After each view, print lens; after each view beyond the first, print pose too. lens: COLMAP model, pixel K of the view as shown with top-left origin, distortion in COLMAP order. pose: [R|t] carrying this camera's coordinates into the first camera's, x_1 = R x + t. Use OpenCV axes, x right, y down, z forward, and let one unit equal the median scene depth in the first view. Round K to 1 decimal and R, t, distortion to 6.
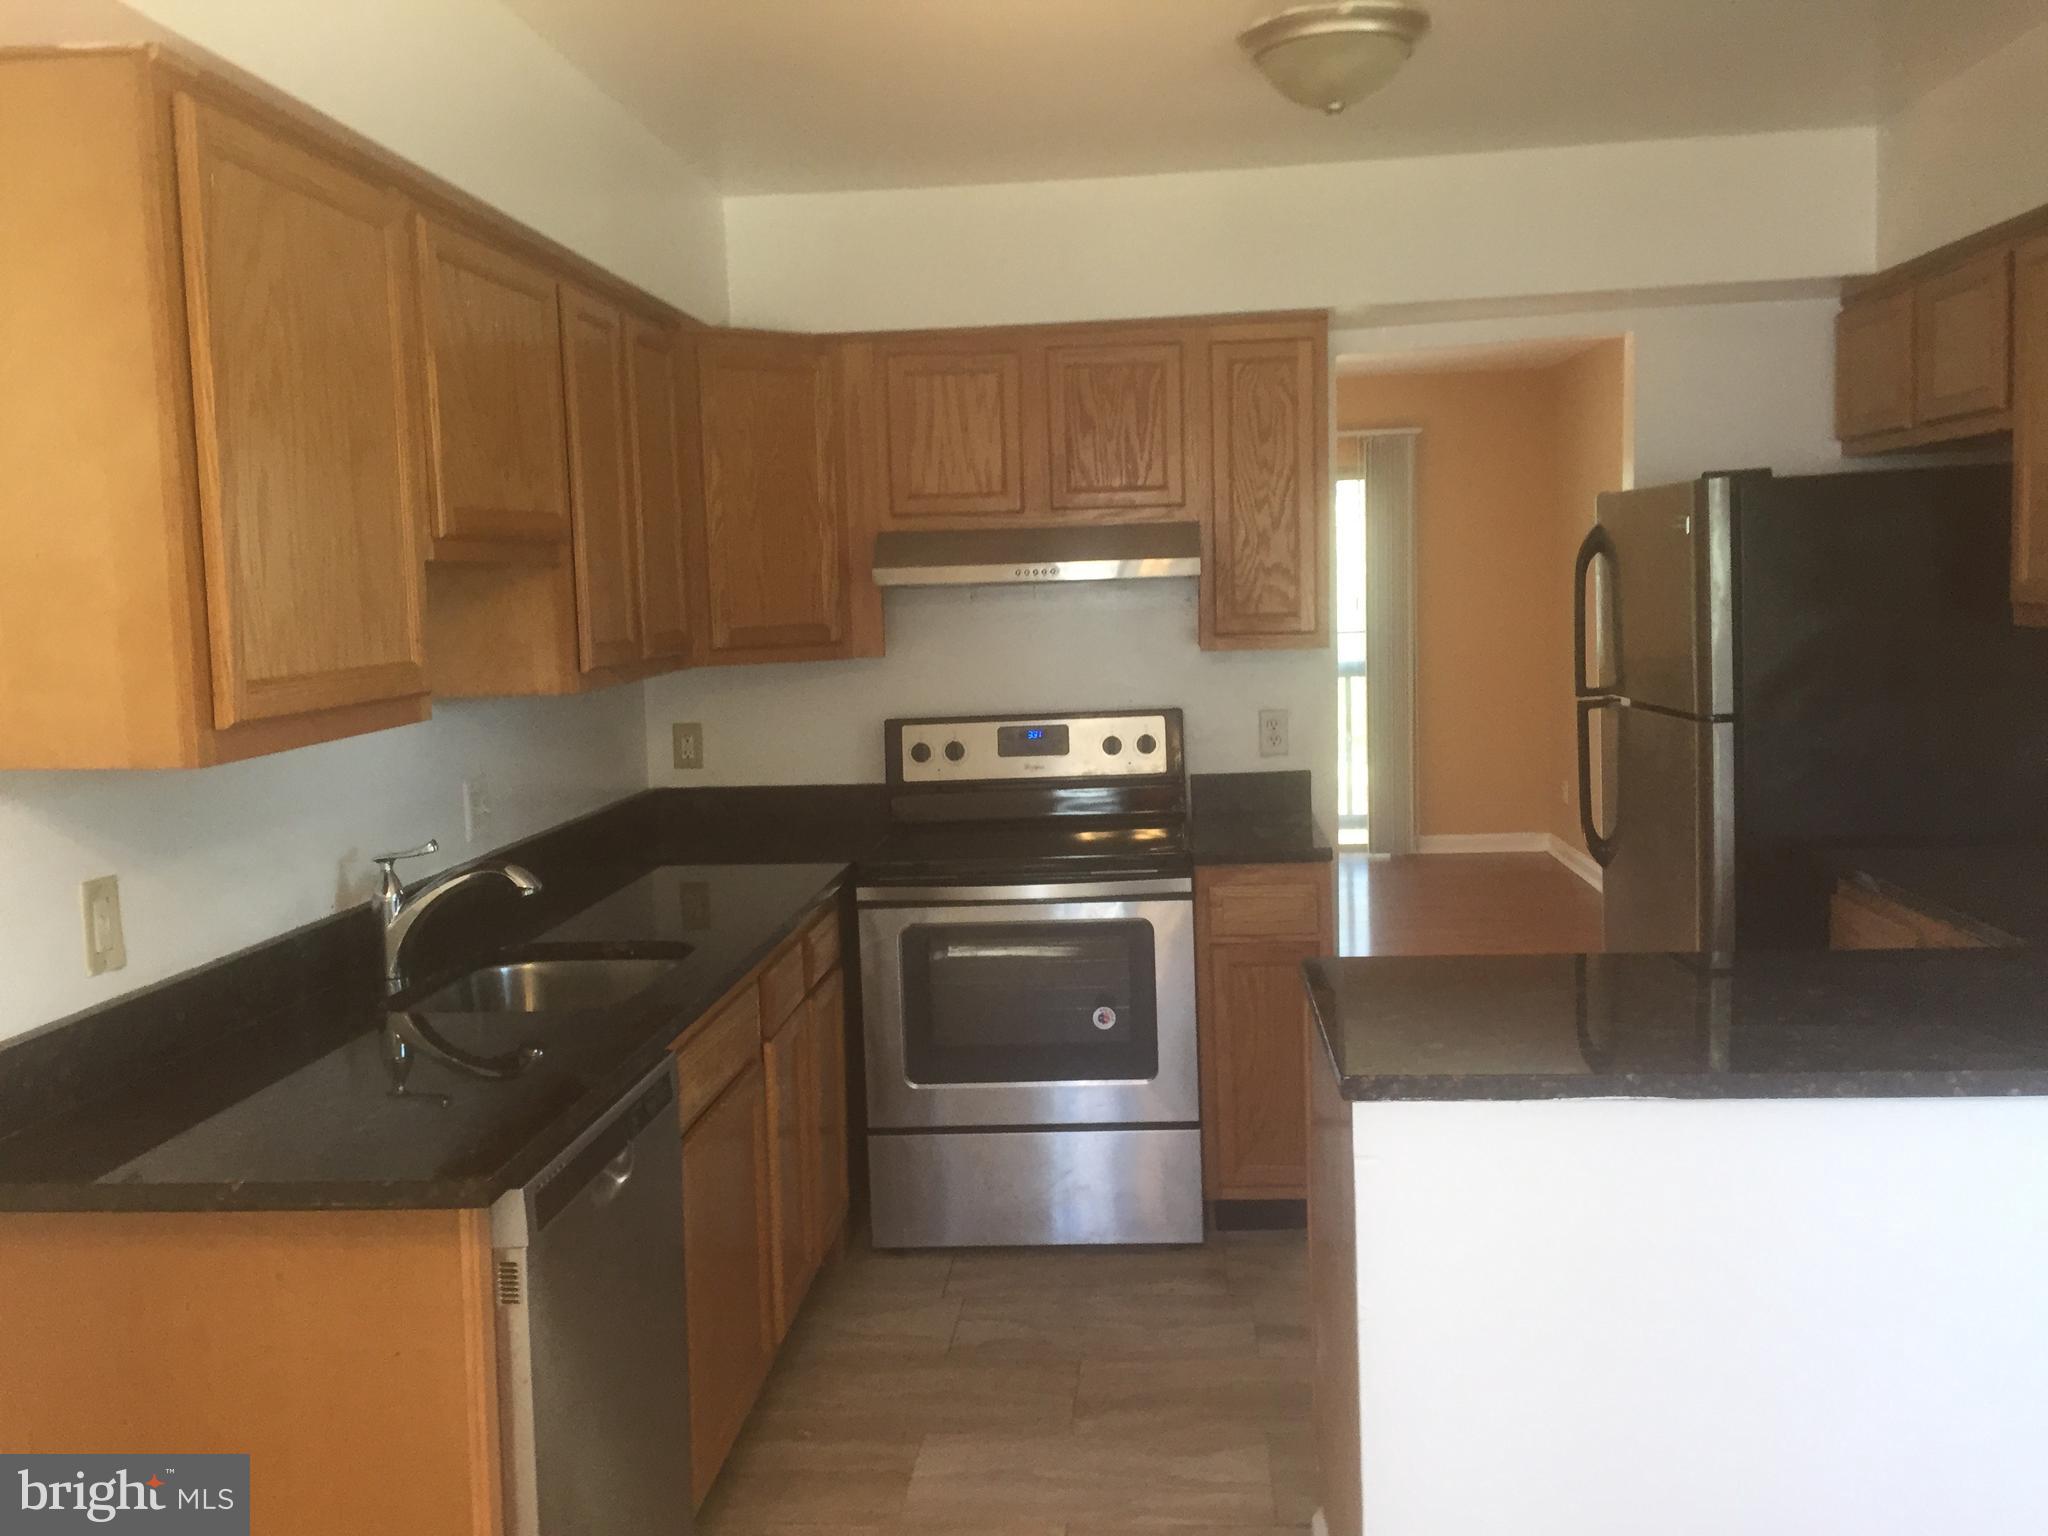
lens RADIAL K [[1749.6, 0, 1018.8], [0, 1749.6, 762.7], [0, 0, 1]] dist [0.067024, -0.113350]
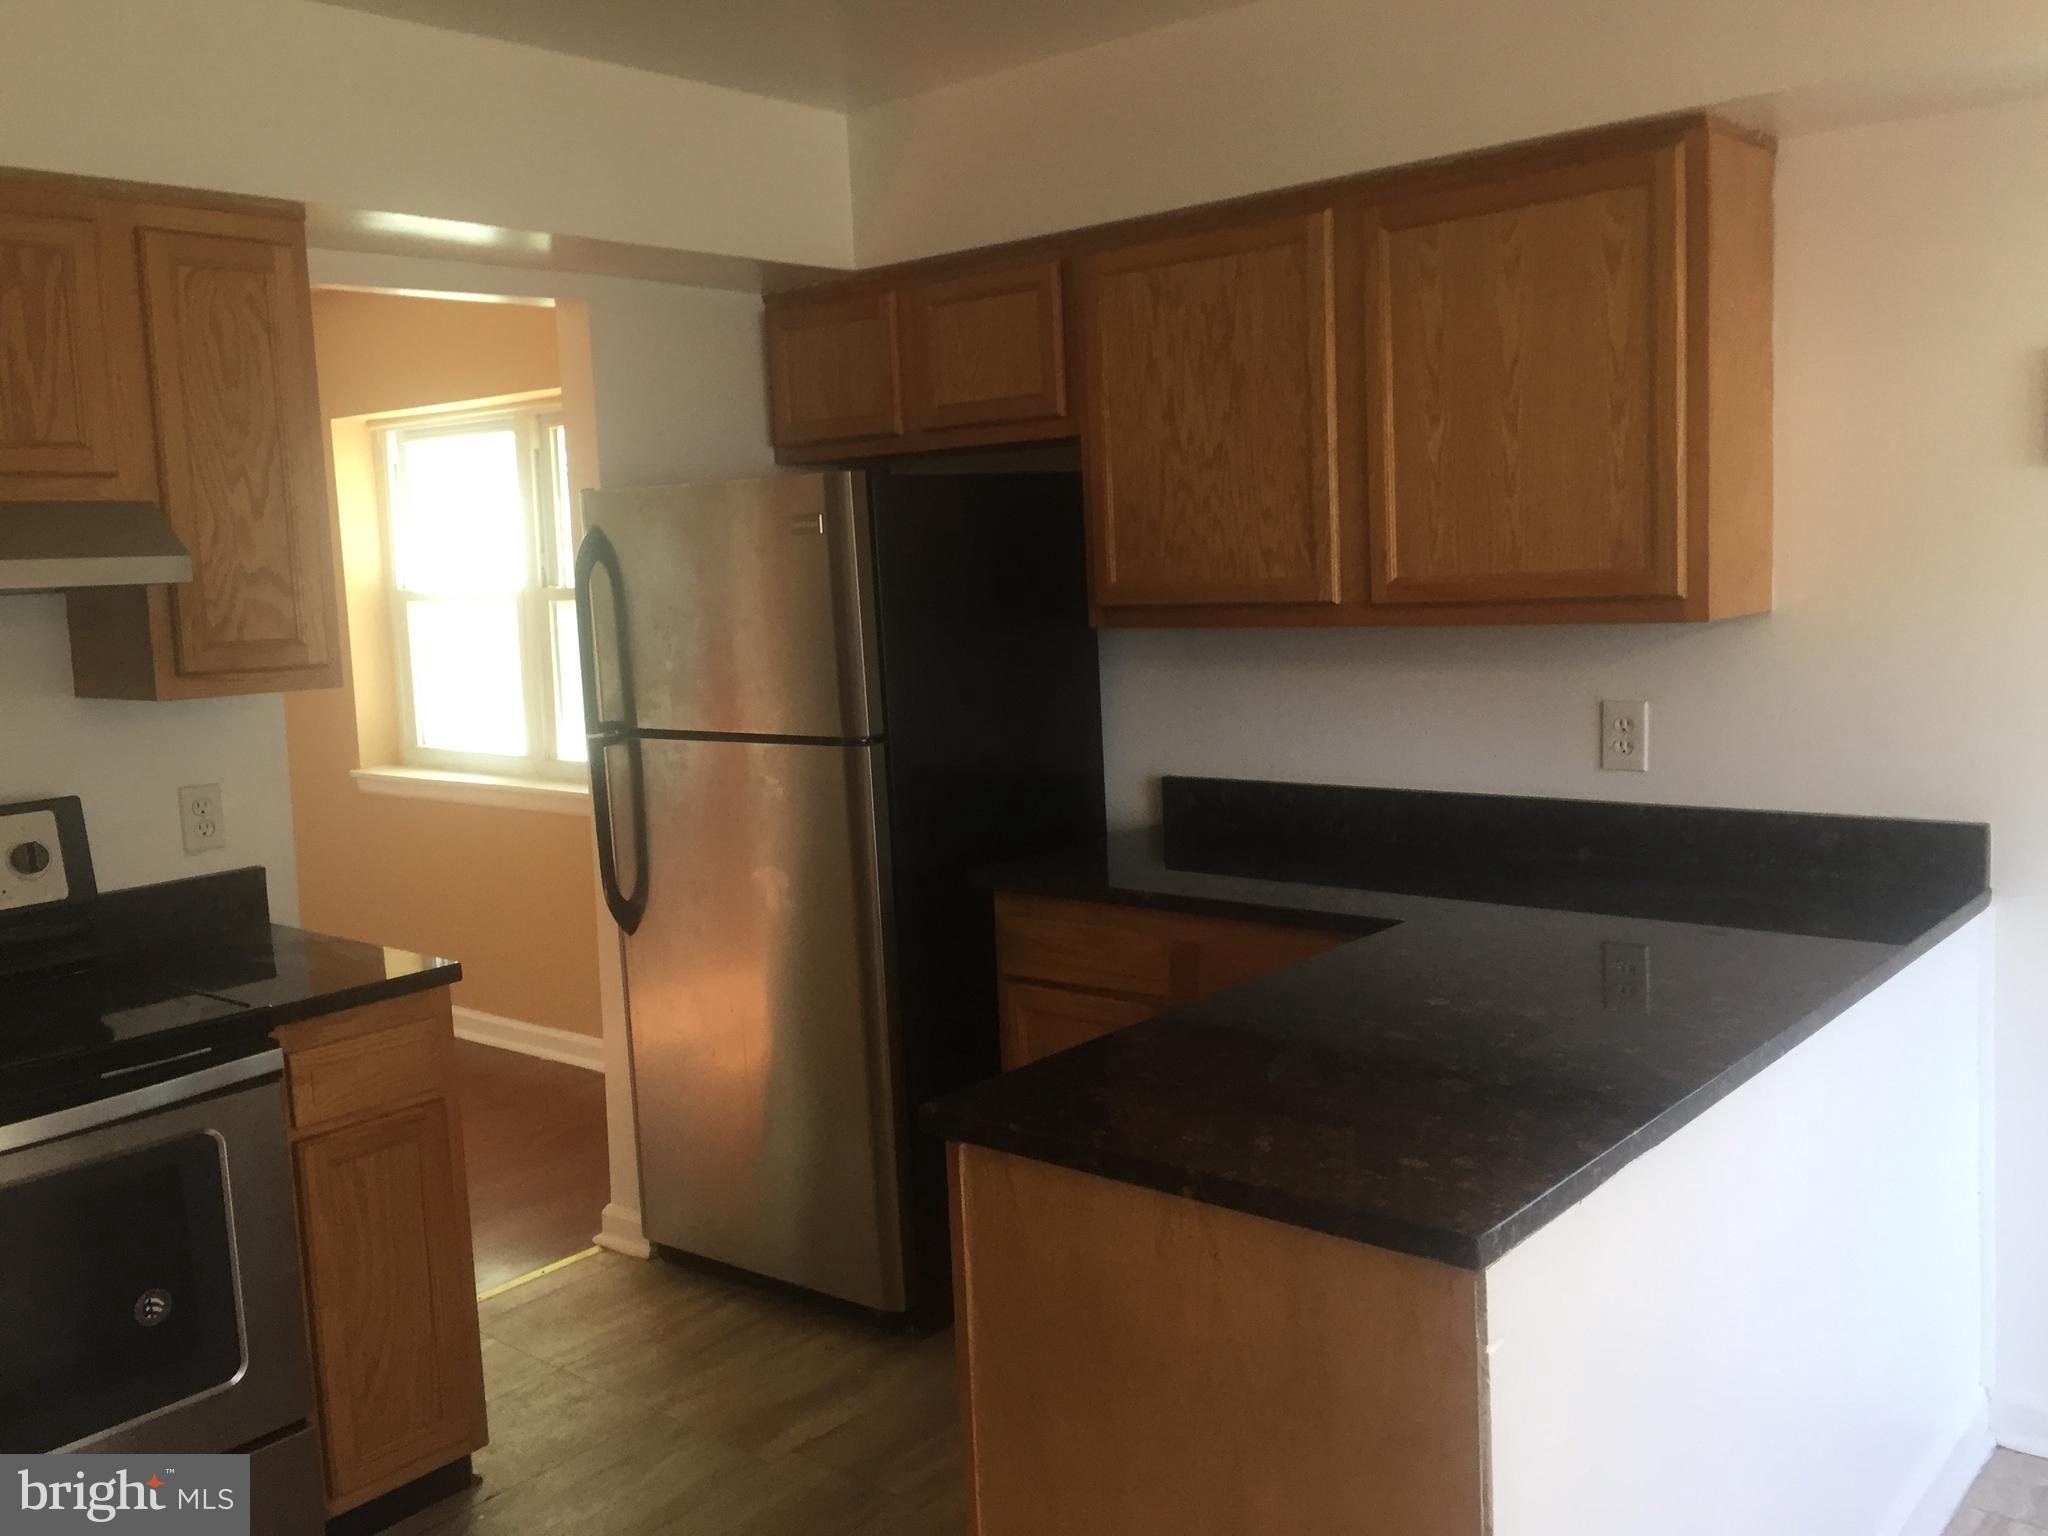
lens RADIAL K [[1749.6, 0, 1022.0], [0, 1749.6, 774.8], [0, 0, 1]] dist [0.067024, -0.113350]
pose [[0.583746, -0.090286, 0.806901, -0.242289], [0.104800, 0.993863, 0.035389, -0.026957], [-0.805144, 0.063905, 0.589626, 0.362117]]
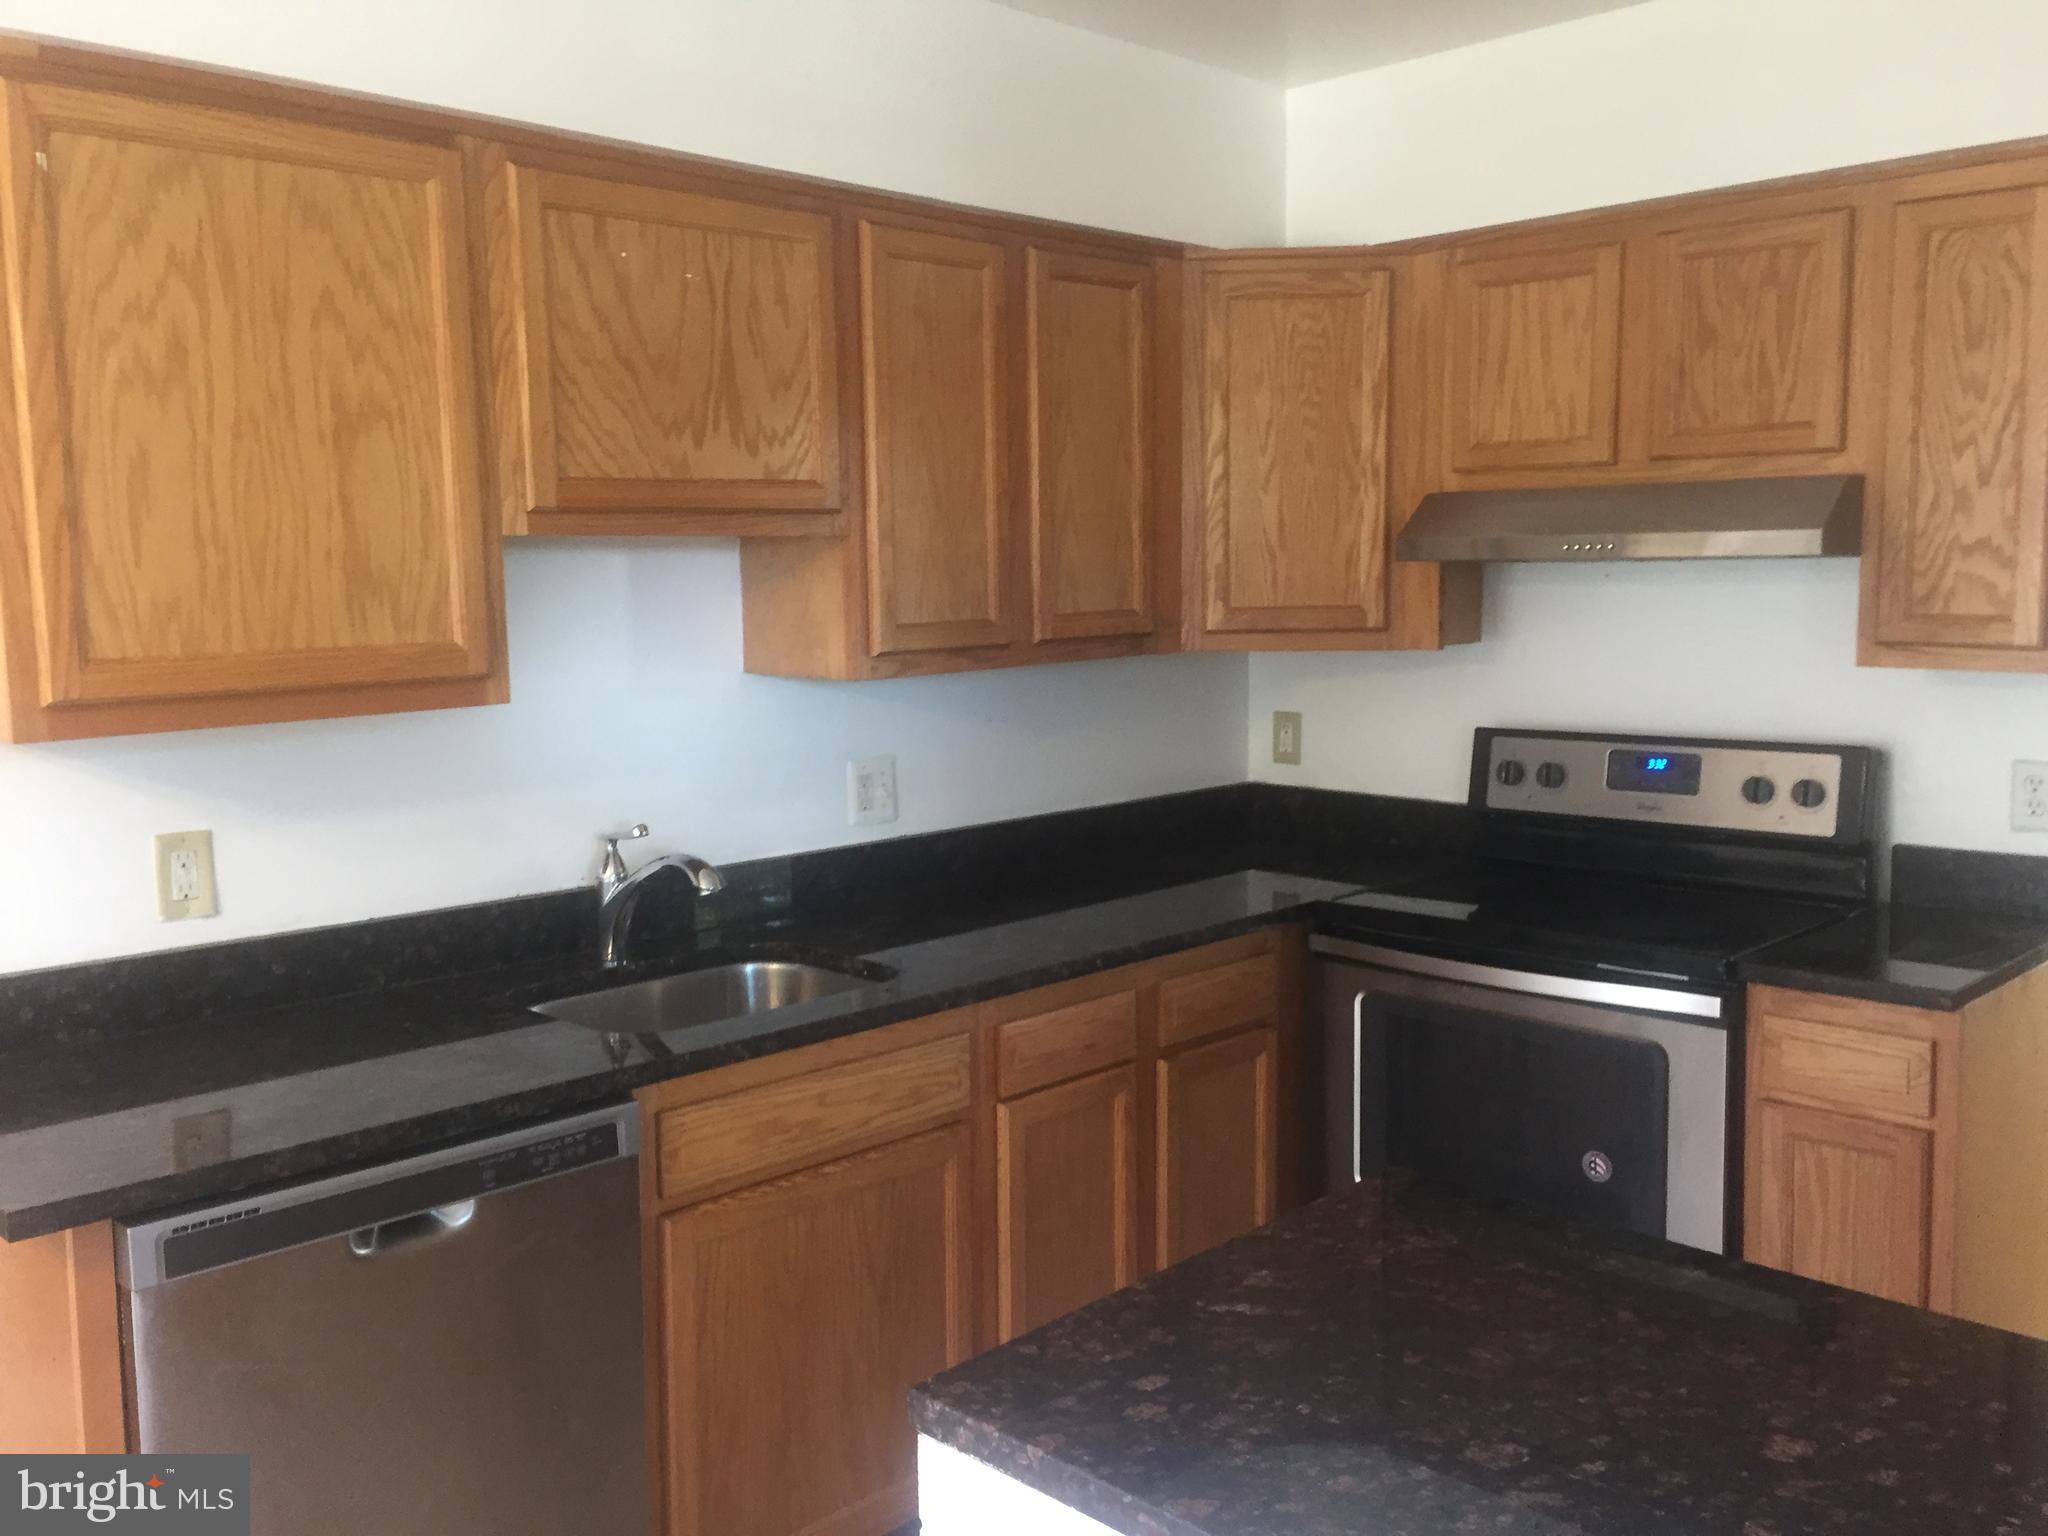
lens RADIAL K [[1749.6, 0, 1018.4], [0, 1749.6, 785.3], [0, 0, 1]] dist [0.067024, -0.113350]
pose [[0.761361, 0.104286, -0.639886, 0.302344], [-0.075626, 0.994526, 0.072100, -0.043378], [0.643902, -0.006502, 0.765080, 0.273615]]
